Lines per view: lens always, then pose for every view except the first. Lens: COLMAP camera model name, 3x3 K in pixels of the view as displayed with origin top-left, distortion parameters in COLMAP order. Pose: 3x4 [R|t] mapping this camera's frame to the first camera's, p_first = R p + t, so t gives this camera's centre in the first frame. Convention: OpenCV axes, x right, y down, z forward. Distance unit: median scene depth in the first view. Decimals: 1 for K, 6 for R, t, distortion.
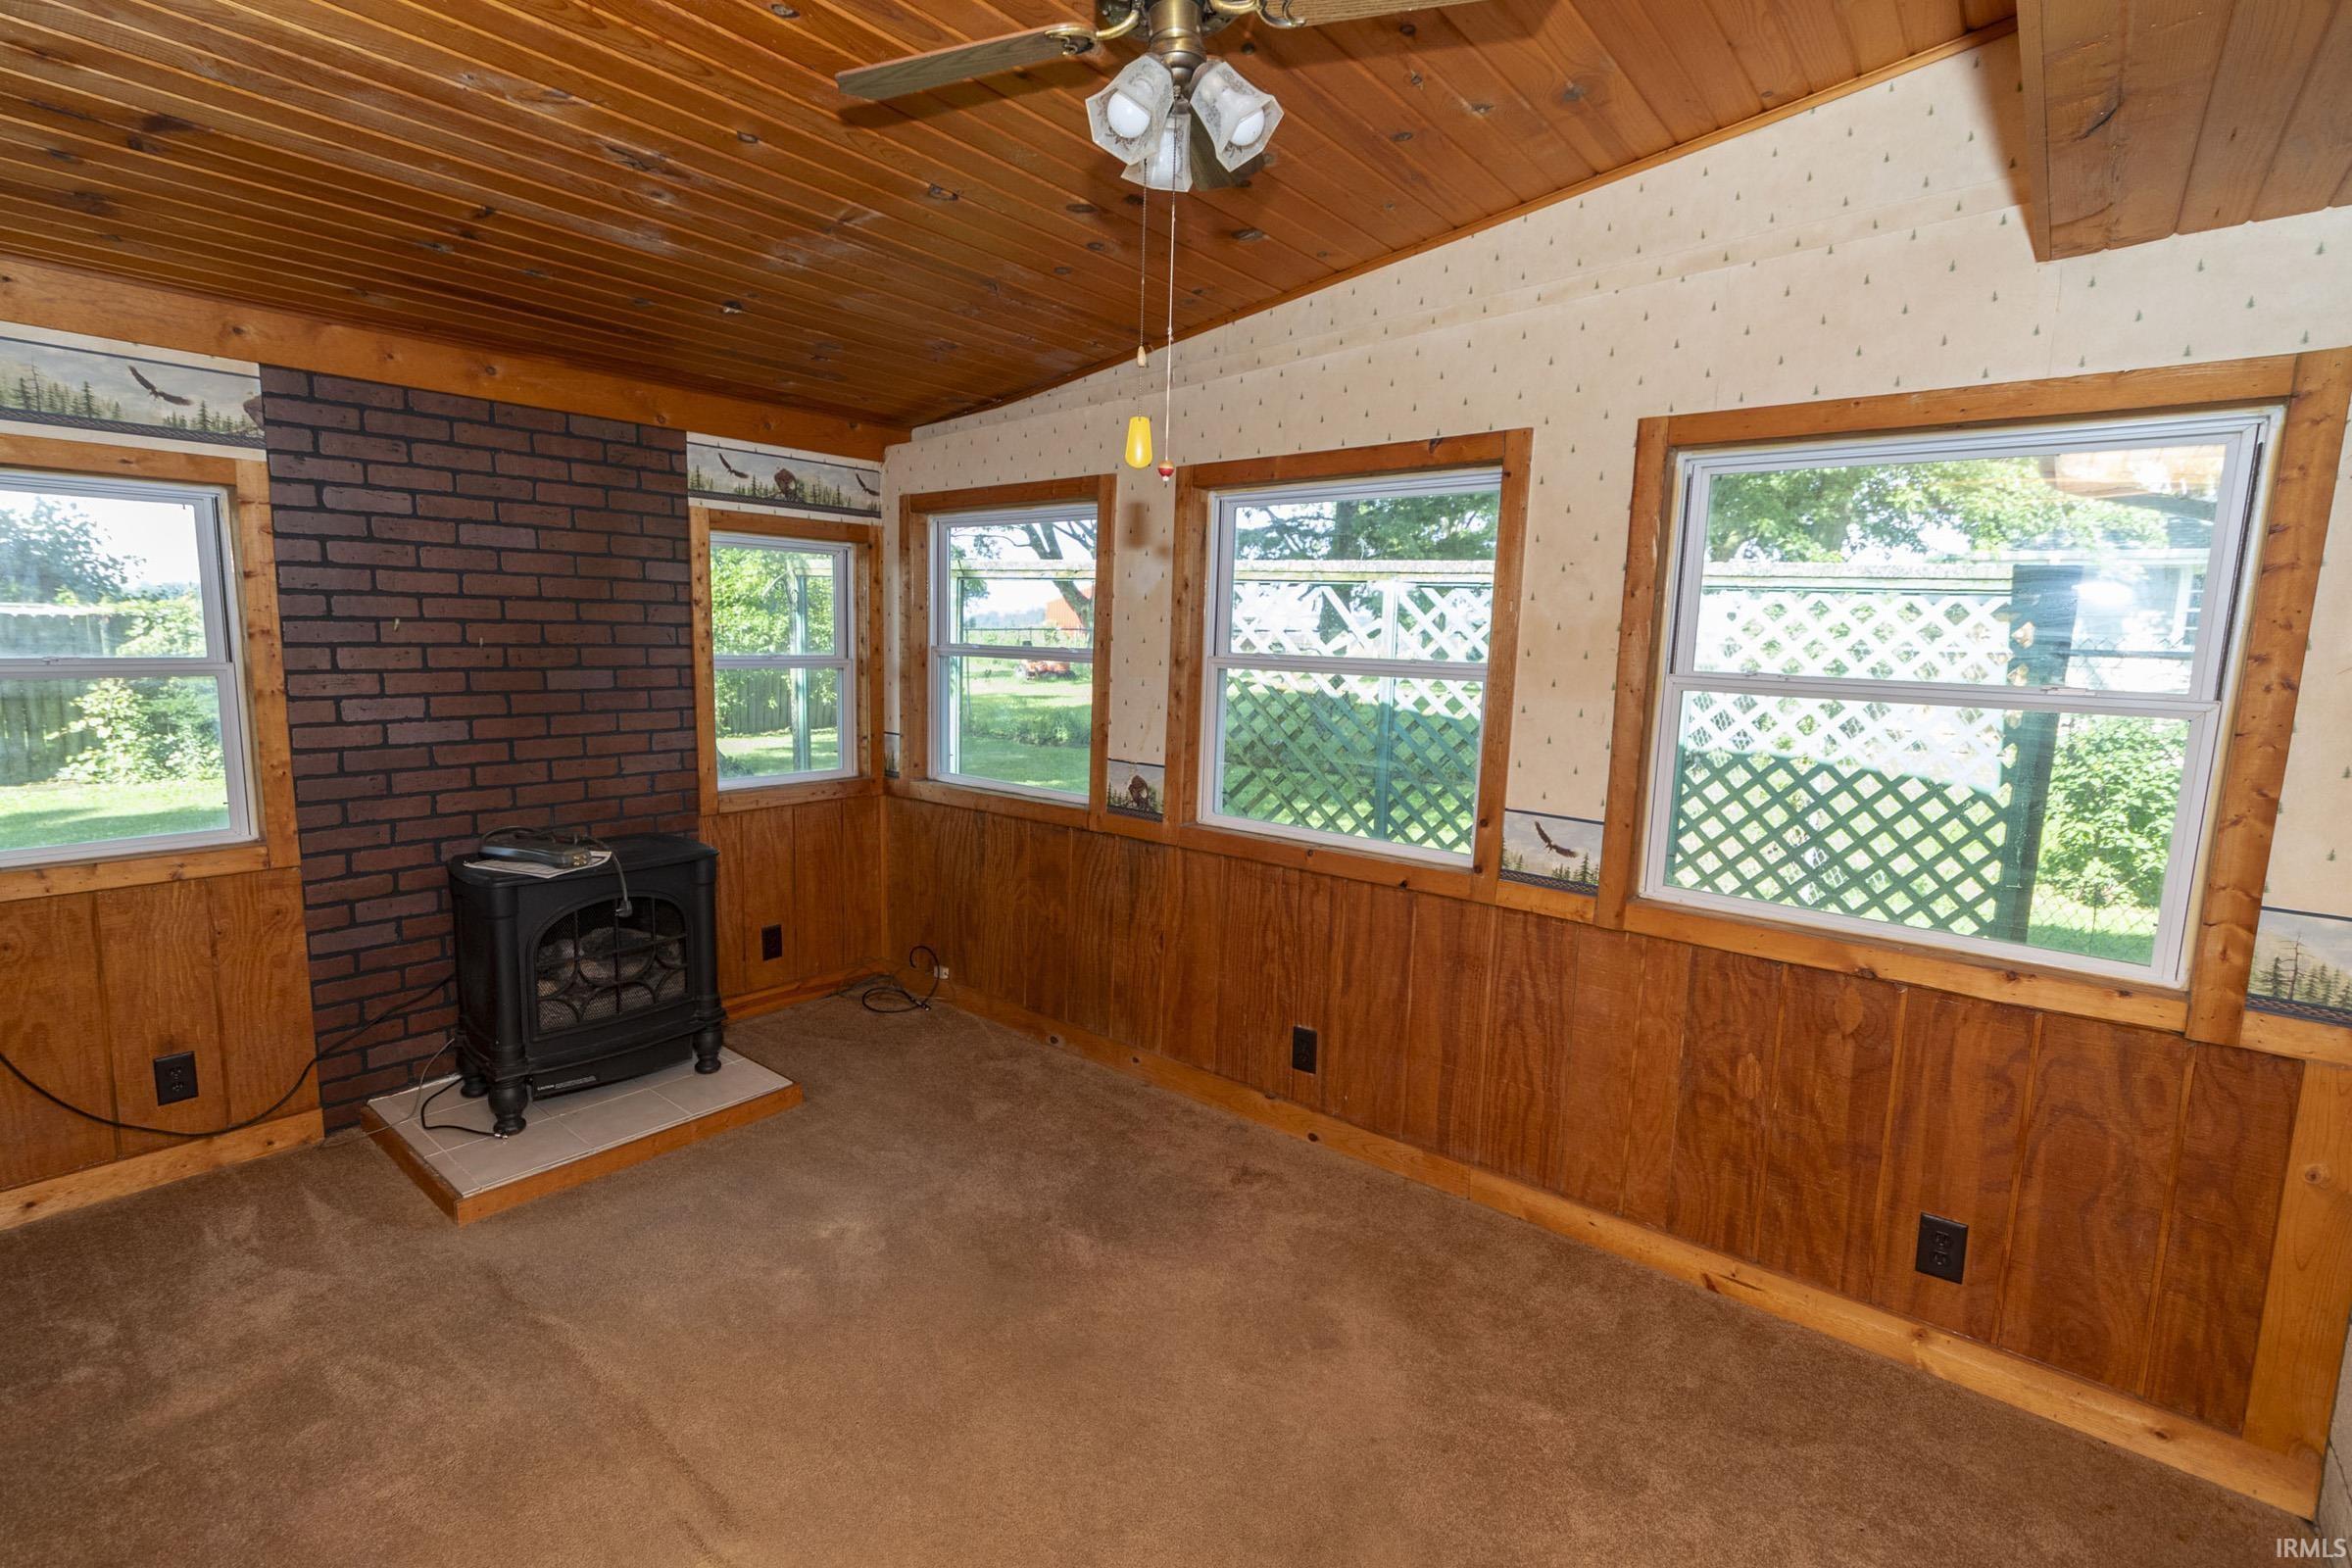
lens RADIAL K [[1061.2, 0, 1161.0], [0, 1061.2, 775.2], [0, 0, 1]] dist [0.000695, -0.000232]
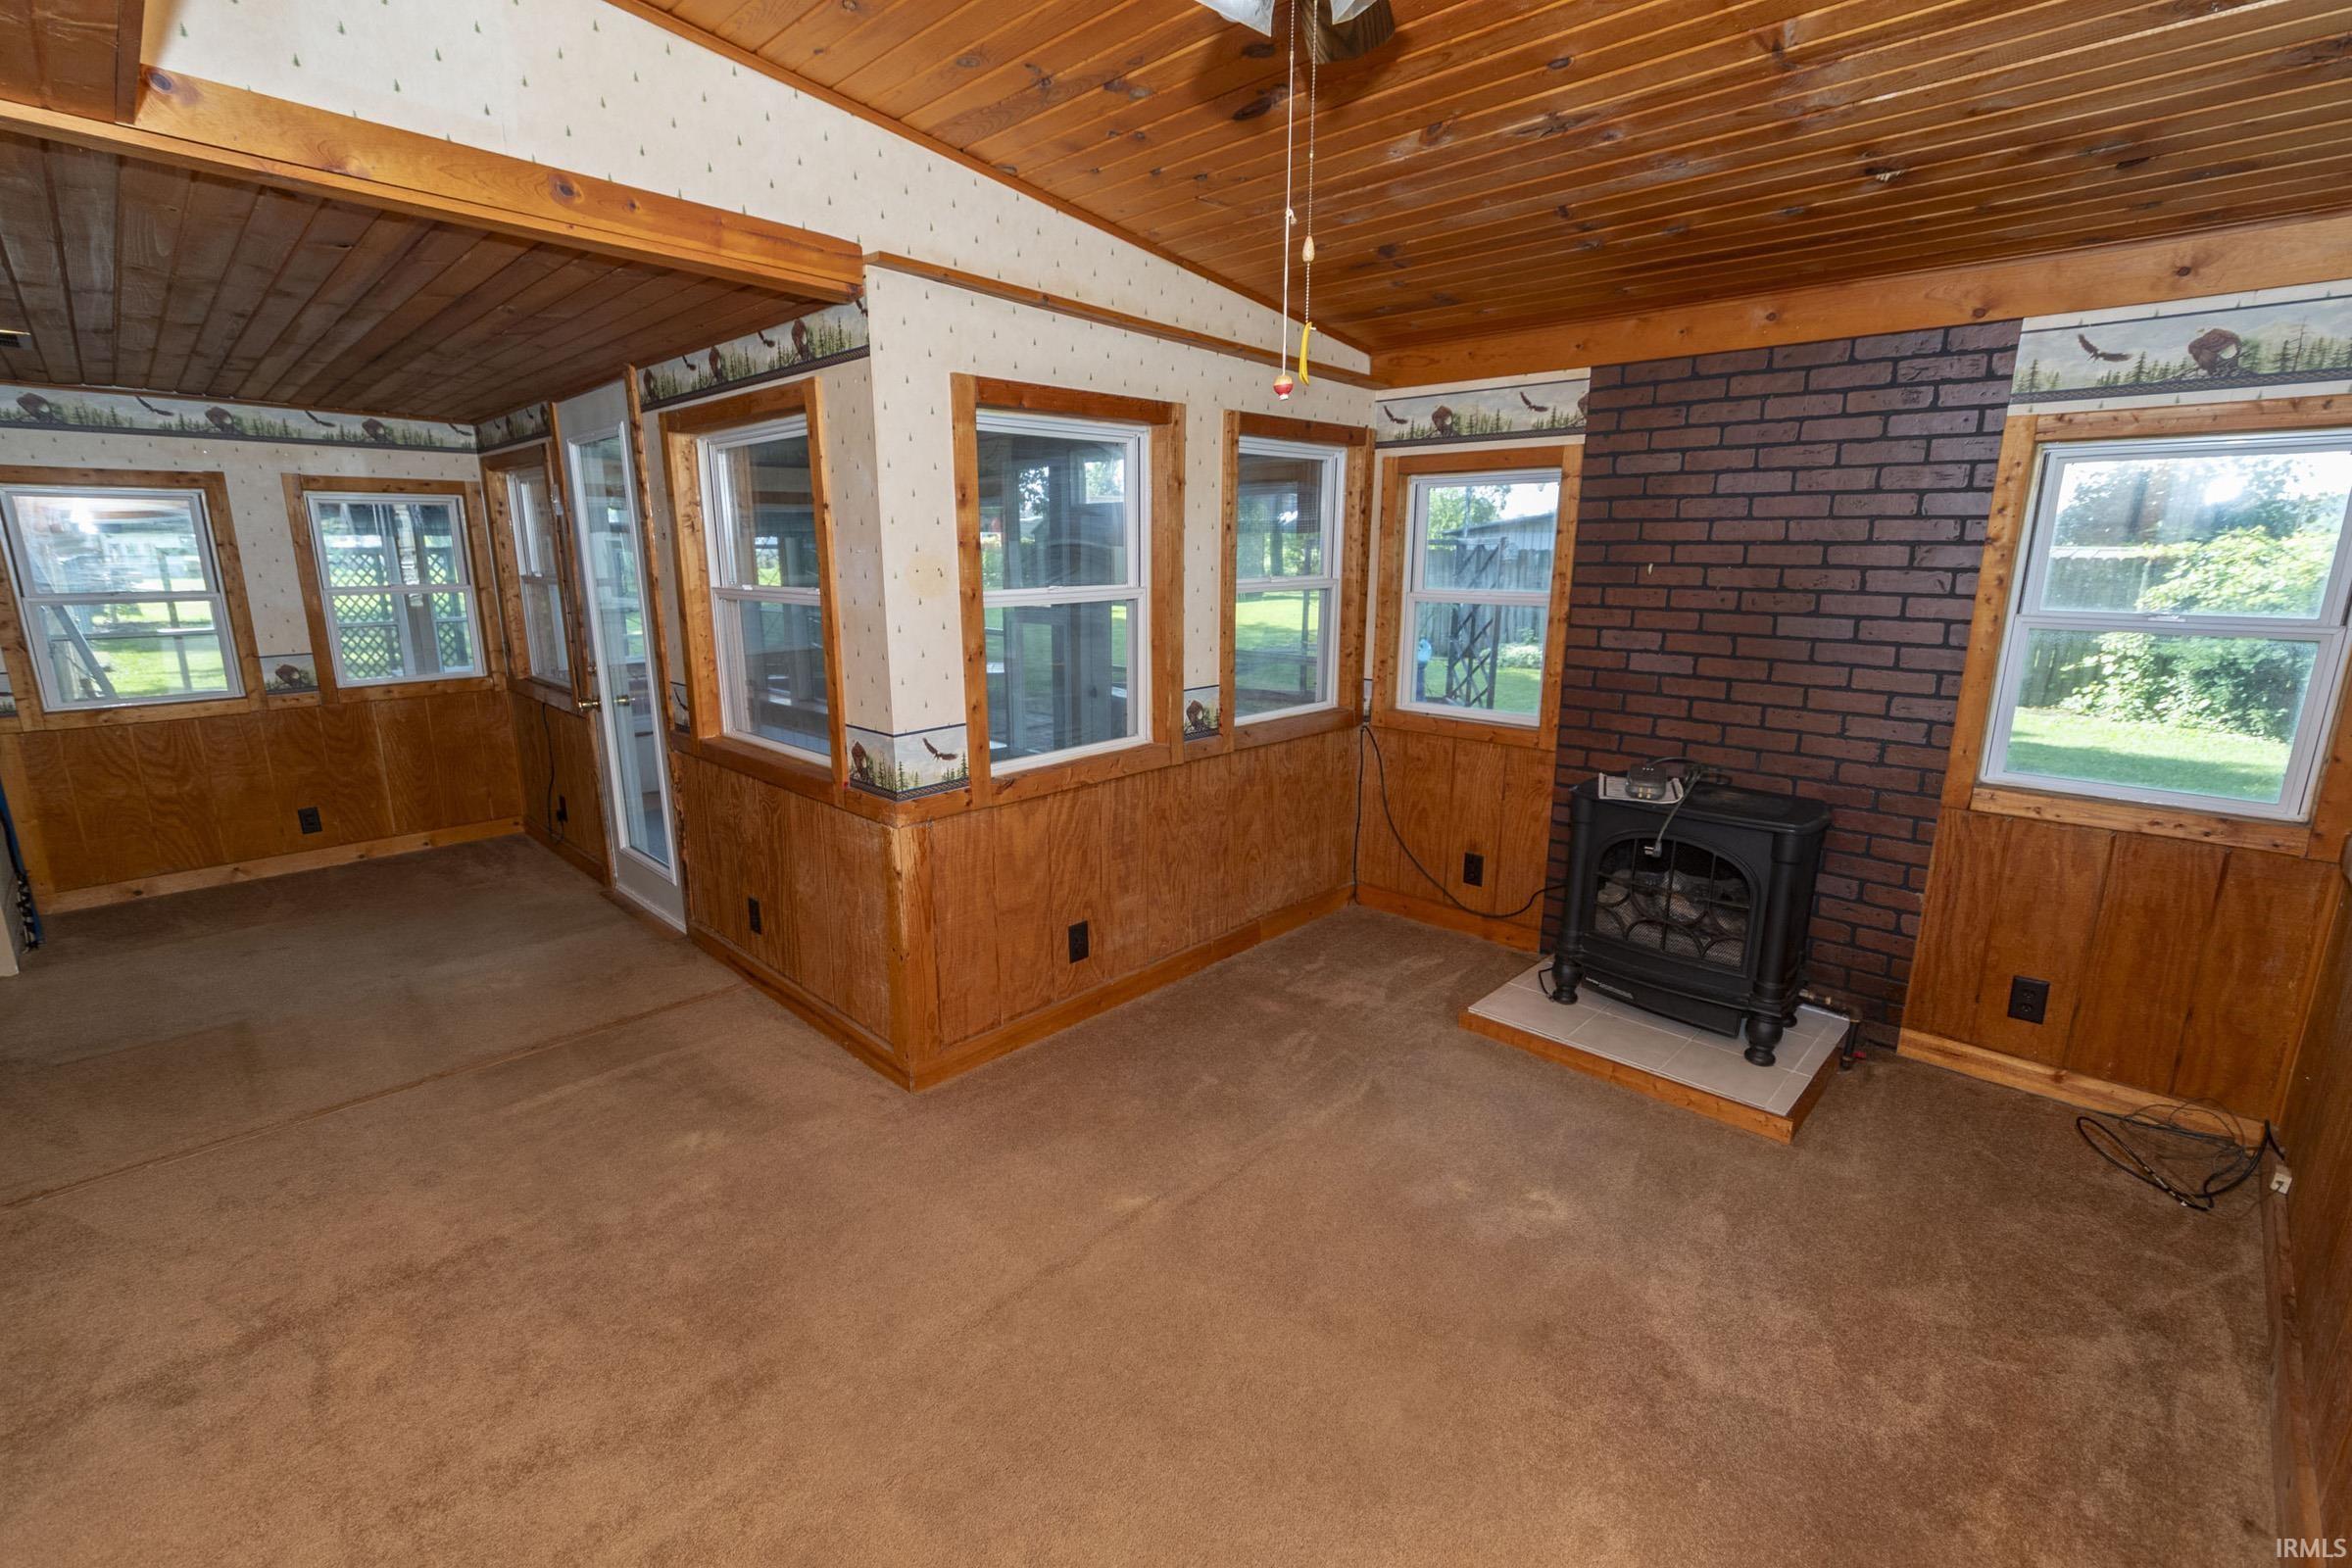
lens RADIAL K [[1034.9, 0, 1147.8], [0, 1034.9, 786.9], [0, 0, 1]] dist [-0.020141, 0.007540]
pose [[-0.089097, 0.207126, -0.974249, 0.453377], [-0.136132, 0.966427, 0.217913, -0.075539], [0.986676, 0.152042, -0.057909, 0.514376]]
